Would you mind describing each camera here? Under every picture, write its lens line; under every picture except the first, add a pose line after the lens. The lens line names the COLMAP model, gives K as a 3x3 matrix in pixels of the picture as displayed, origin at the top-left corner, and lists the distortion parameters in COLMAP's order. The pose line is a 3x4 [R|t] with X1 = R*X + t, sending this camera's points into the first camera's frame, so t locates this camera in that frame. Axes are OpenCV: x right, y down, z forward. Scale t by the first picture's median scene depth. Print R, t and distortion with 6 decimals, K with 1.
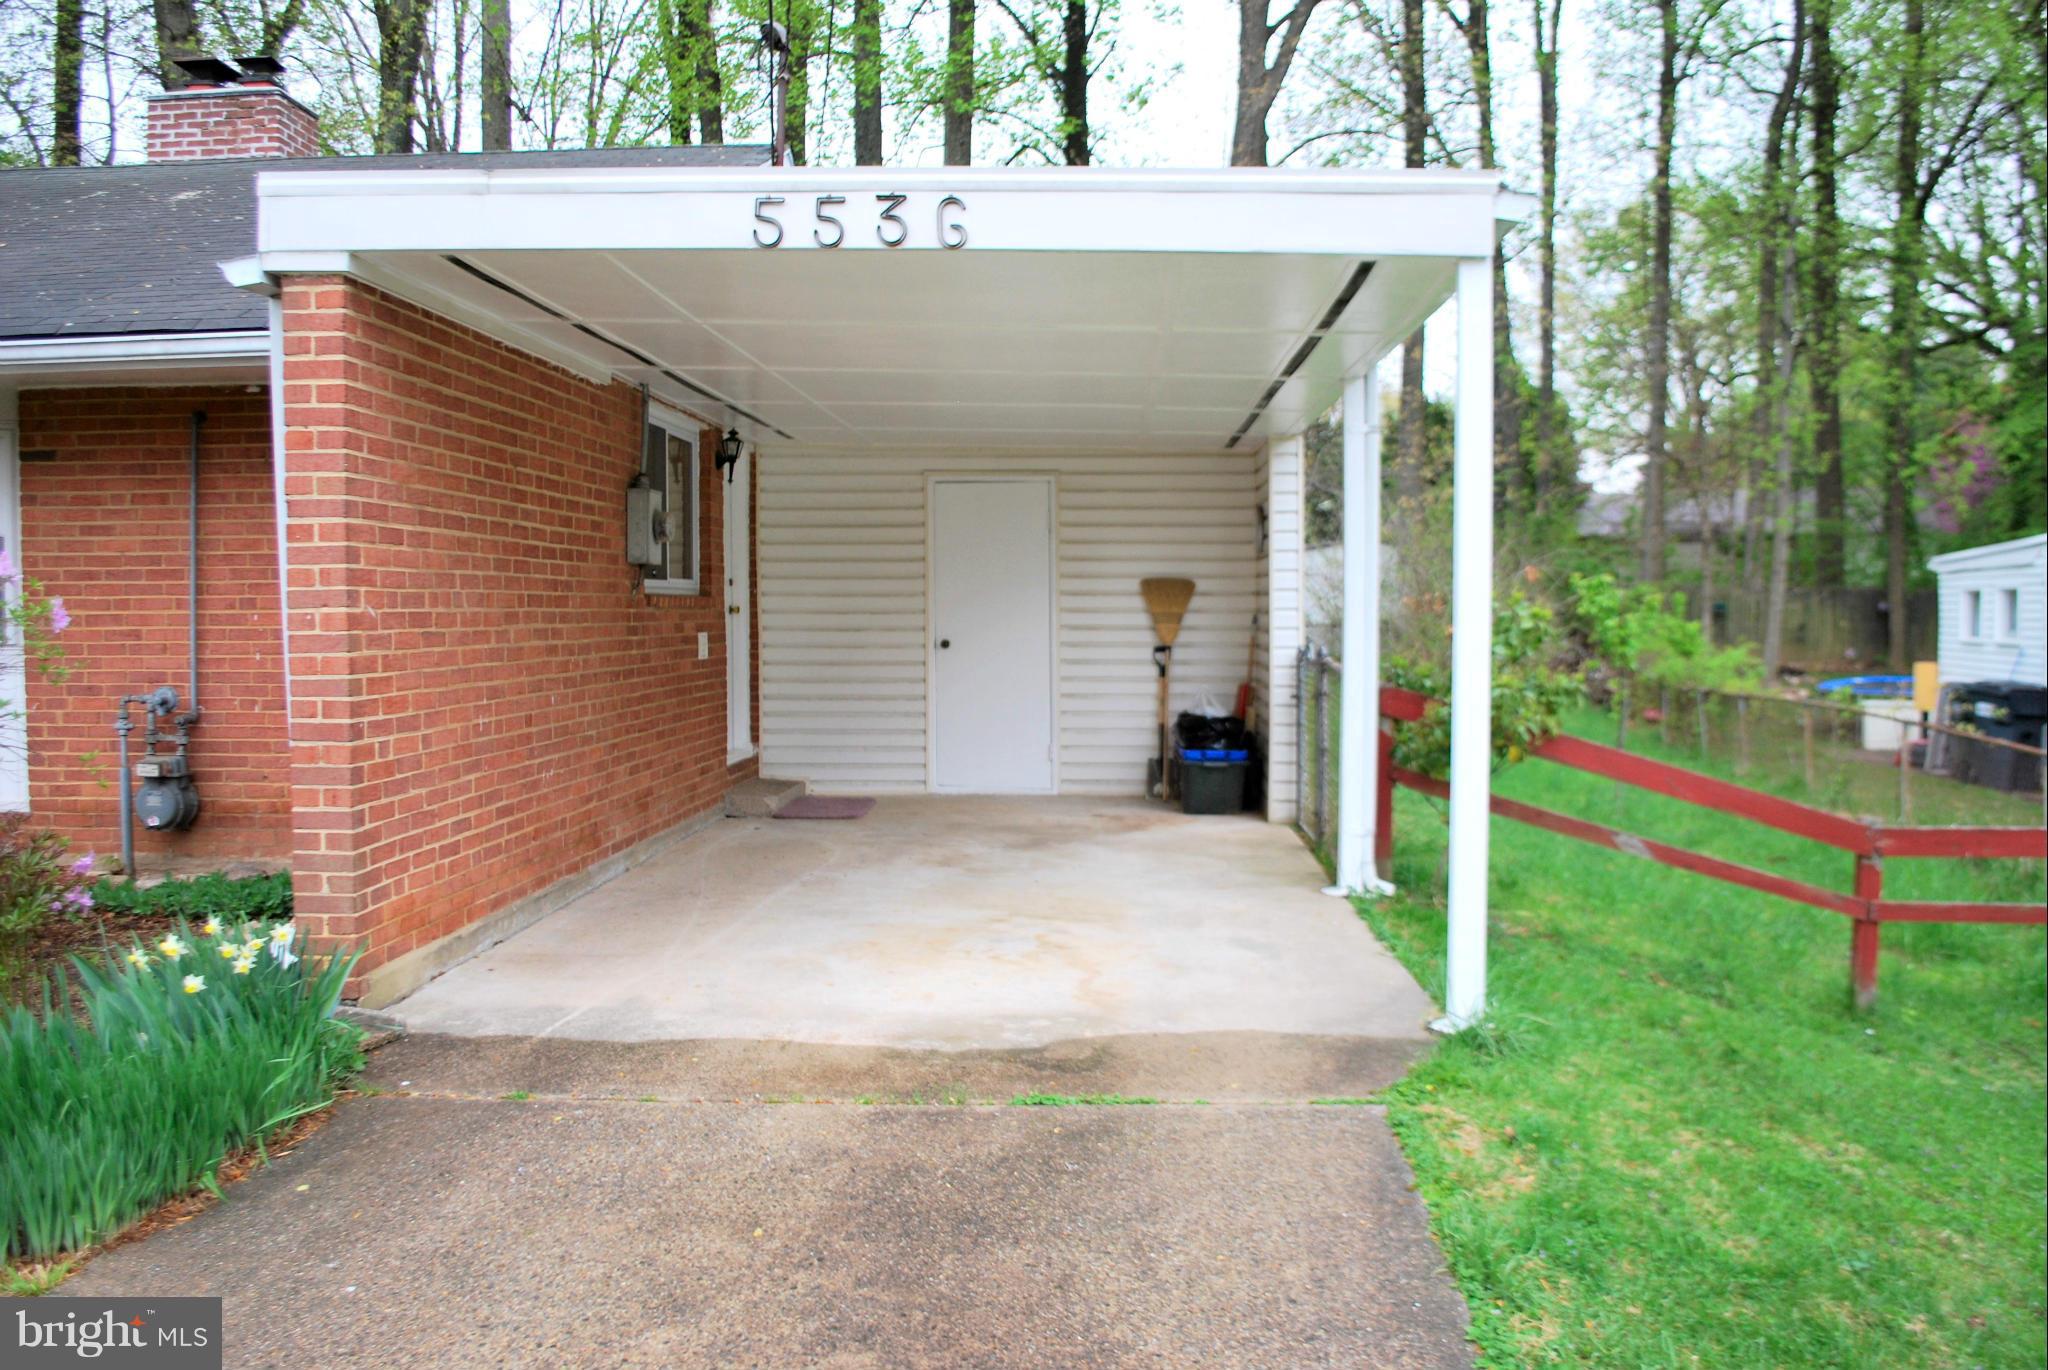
lens RADIAL K [[1610.6, 0, 1042.1], [0, 1610.6, 690.5], [0, 0, 1]] dist [-0.084246, 0.007869]
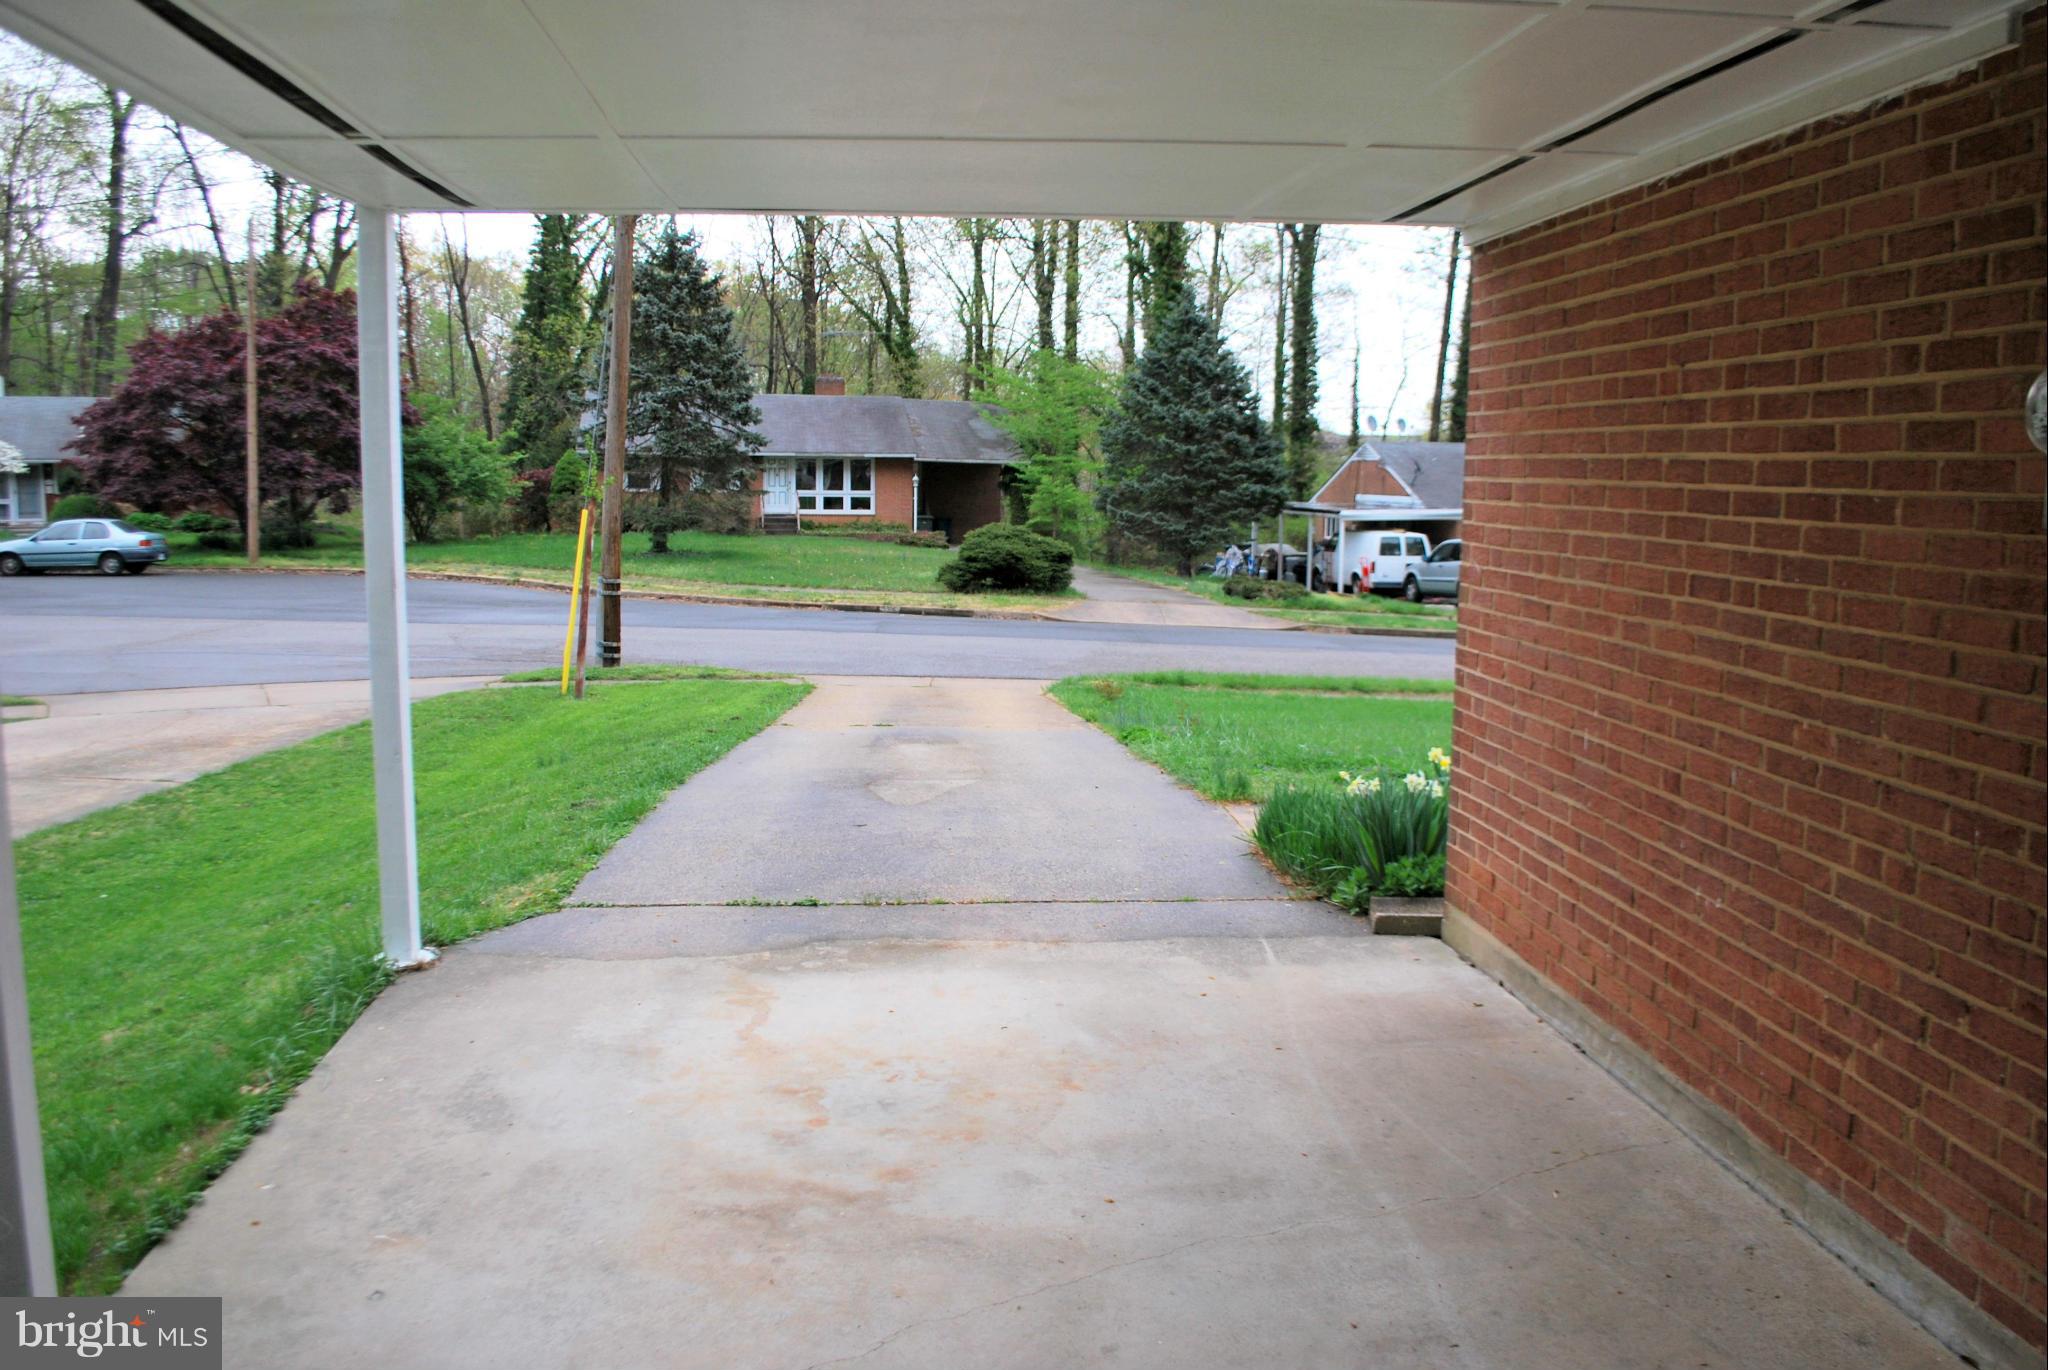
lens RADIAL K [[1607.8, 0, 1033.6], [0, 1607.8, 678.2], [0, 0, 1]] dist [-0.084054, -0.002605]
pose [[-0.989242, 0.006539, -0.146139, 0.003888], [-0.019674, 0.983976, 0.177209, -0.080232], [0.144956, 0.178178, -0.973263, 1.015135]]
